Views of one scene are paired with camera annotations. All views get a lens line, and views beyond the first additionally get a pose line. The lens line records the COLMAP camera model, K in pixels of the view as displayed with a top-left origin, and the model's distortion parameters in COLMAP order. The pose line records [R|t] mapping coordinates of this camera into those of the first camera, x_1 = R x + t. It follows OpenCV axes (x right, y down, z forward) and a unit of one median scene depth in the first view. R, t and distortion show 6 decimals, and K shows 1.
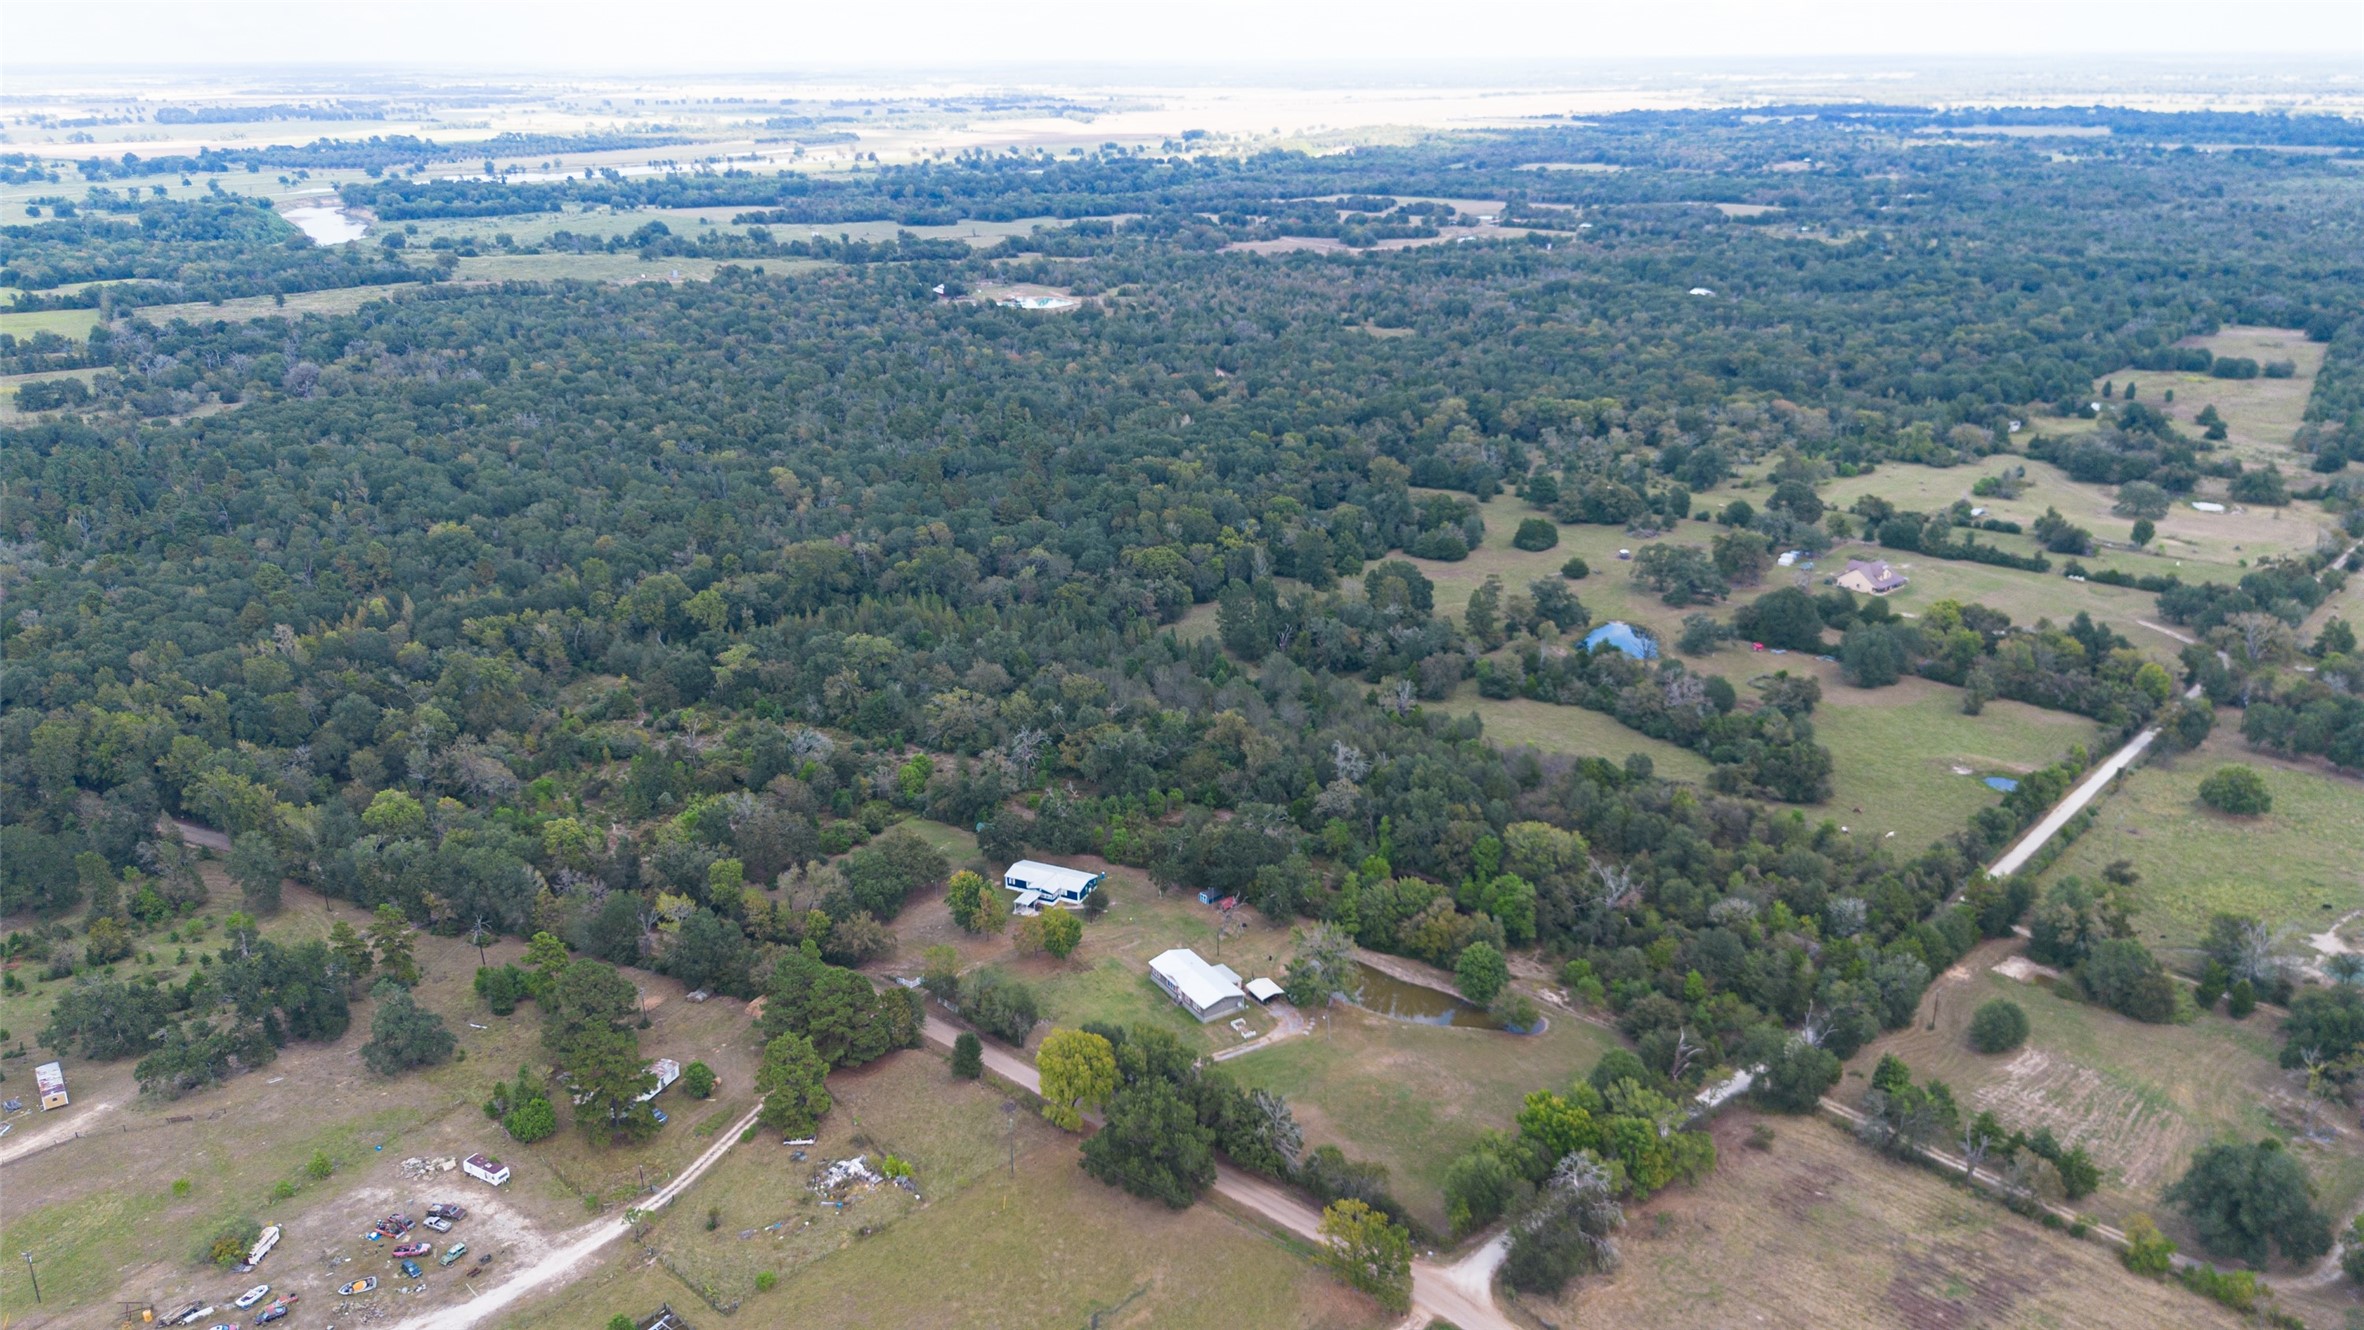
lens RADIAL K [[1669.5, 0, 1178.9], [0, 1669.5, 664.6], [0, 0, 1]] dist [0.054110, -0.037524]
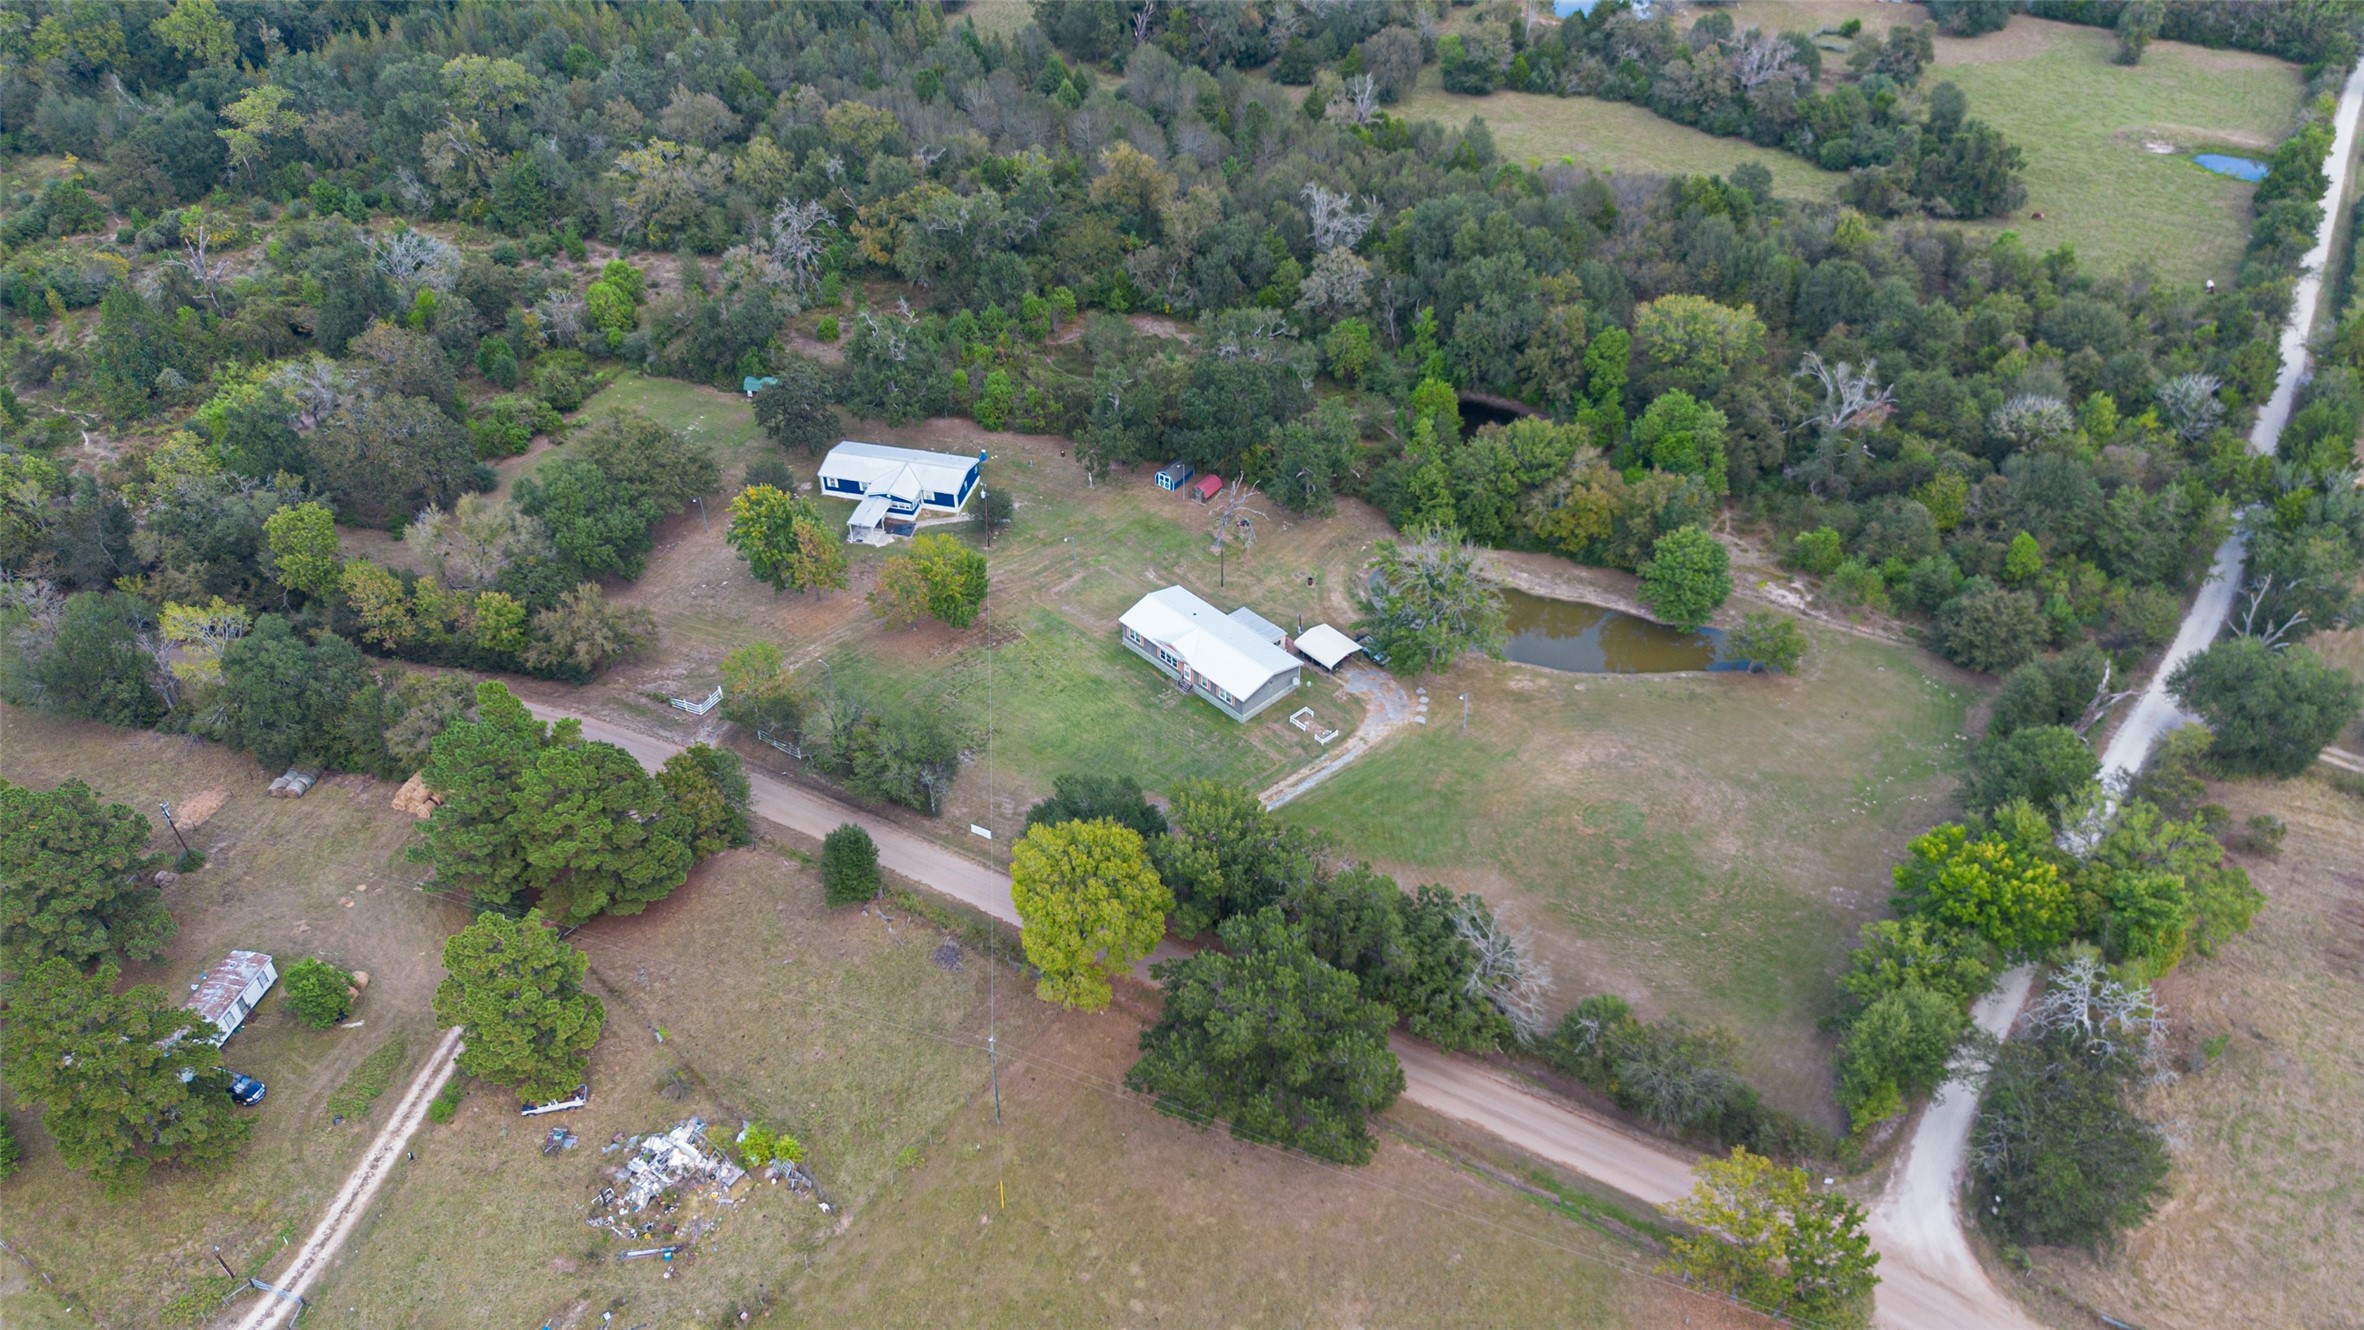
lens RADIAL K [[1669.5, 0, 1179.7], [0, 1669.5, 672.8], [0, 0, 1]] dist [0.054110, -0.037524]
pose [[0.980076, -0.125965, 0.153573, -0.077469], [0.067839, 0.938973, 0.337236, 0.002983], [-0.186681, -0.320099, 0.928809, 0.402474]]
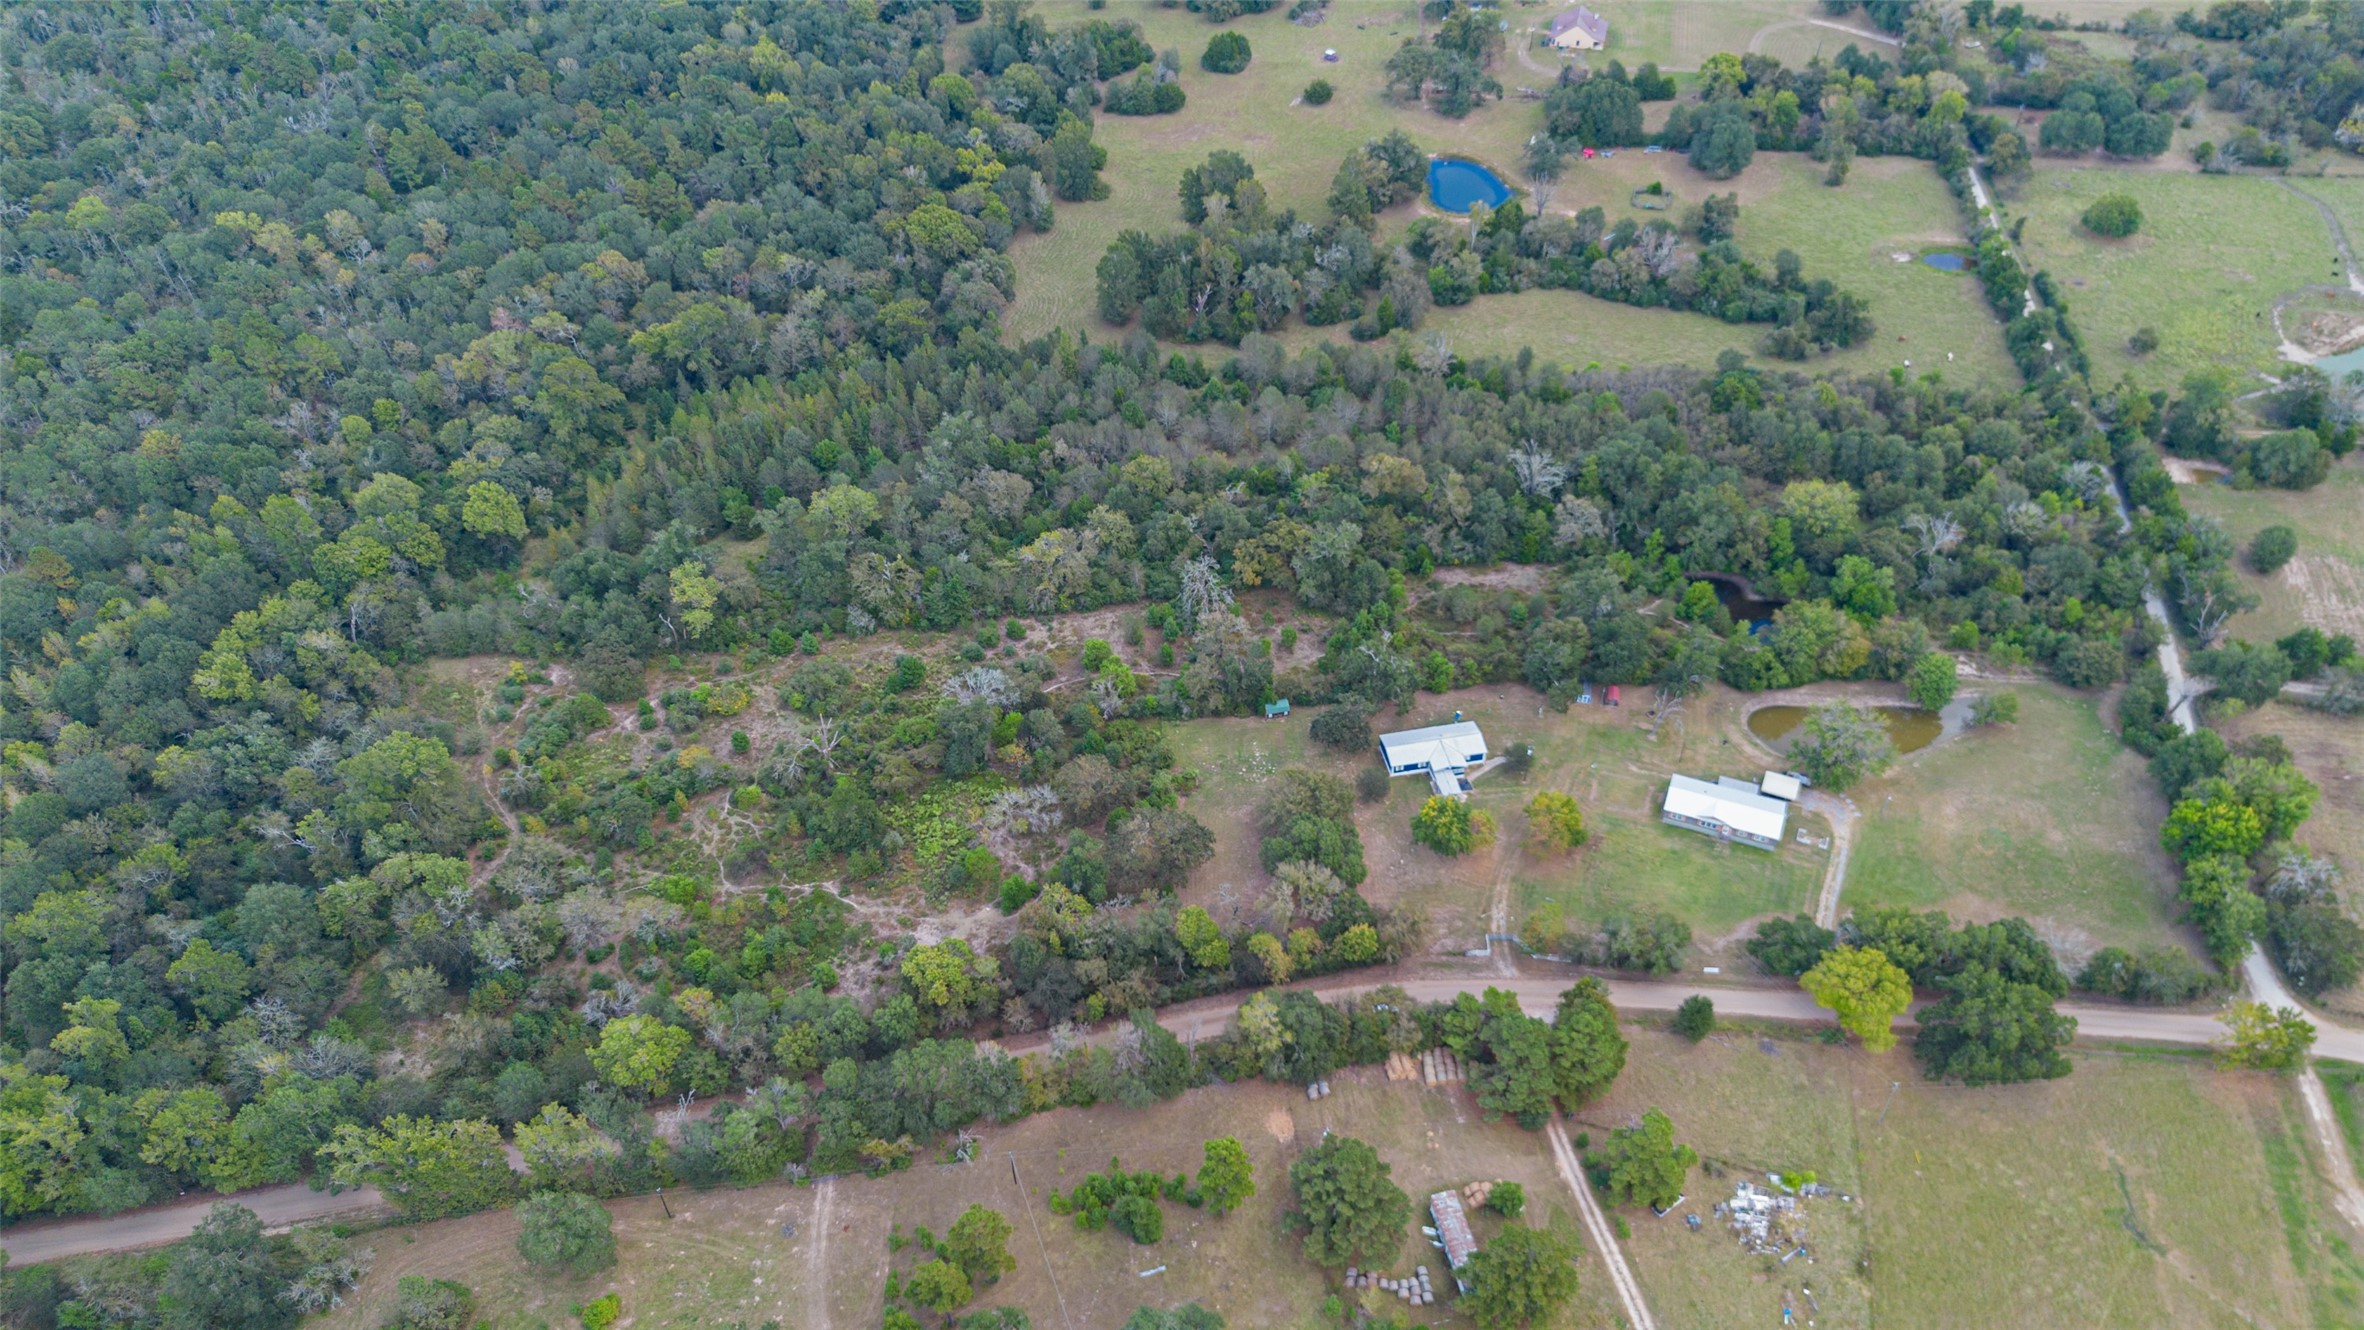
lens RADIAL K [[1669.5, 0, 1175.4], [0, 1669.5, 666.9], [0, 0, 1]] dist [0.054110, -0.037524]
pose [[0.809341, -0.409404, 0.421136, -0.526569], [0.214503, 0.873529, 0.436961, -0.313365], [-0.546768, -0.263316, 0.794802, 0.379147]]
